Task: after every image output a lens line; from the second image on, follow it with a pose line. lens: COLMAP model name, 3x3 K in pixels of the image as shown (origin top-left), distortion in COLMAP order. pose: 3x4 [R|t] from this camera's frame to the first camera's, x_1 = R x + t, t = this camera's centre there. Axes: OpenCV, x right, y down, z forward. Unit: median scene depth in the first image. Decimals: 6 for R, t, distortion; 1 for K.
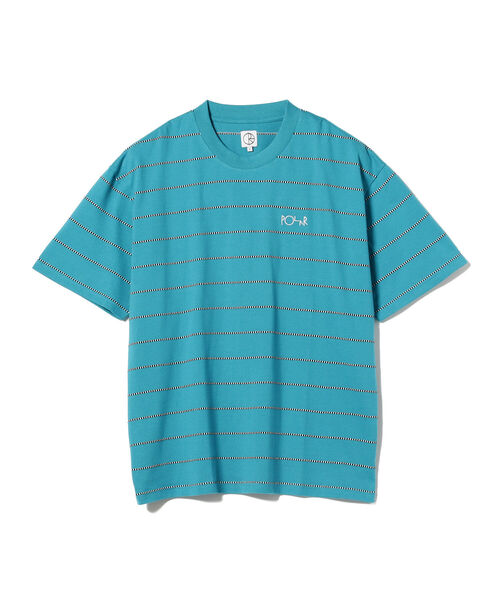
lens RADIAL K [[1752.0, 0, 246.4], [0, 1752.0, 298.7], [0, 0, 1]] dist [0.123807, 0.000000]
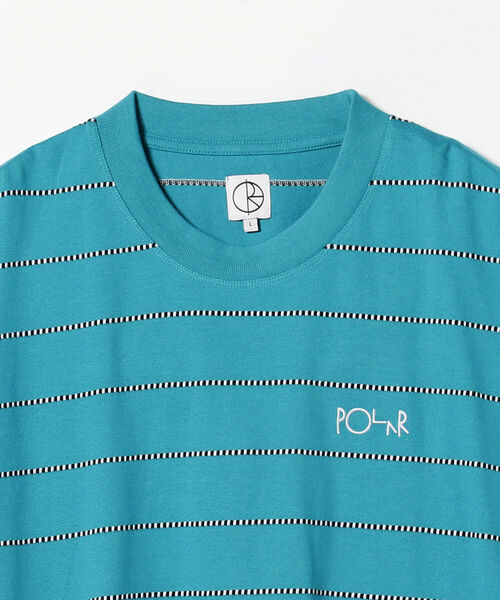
lens RADIAL K [[2071.9, 0, 251.0], [0, 2071.9, 300.2], [0, 0, 1]] dist [0.076271, 0.000000]
pose [[0.999014, 0.001453, -0.044368, 0.021333], [-0.002022, 0.999916, -0.012771, -0.064240], [0.044345, 0.012848, 0.998934, 0.569840]]
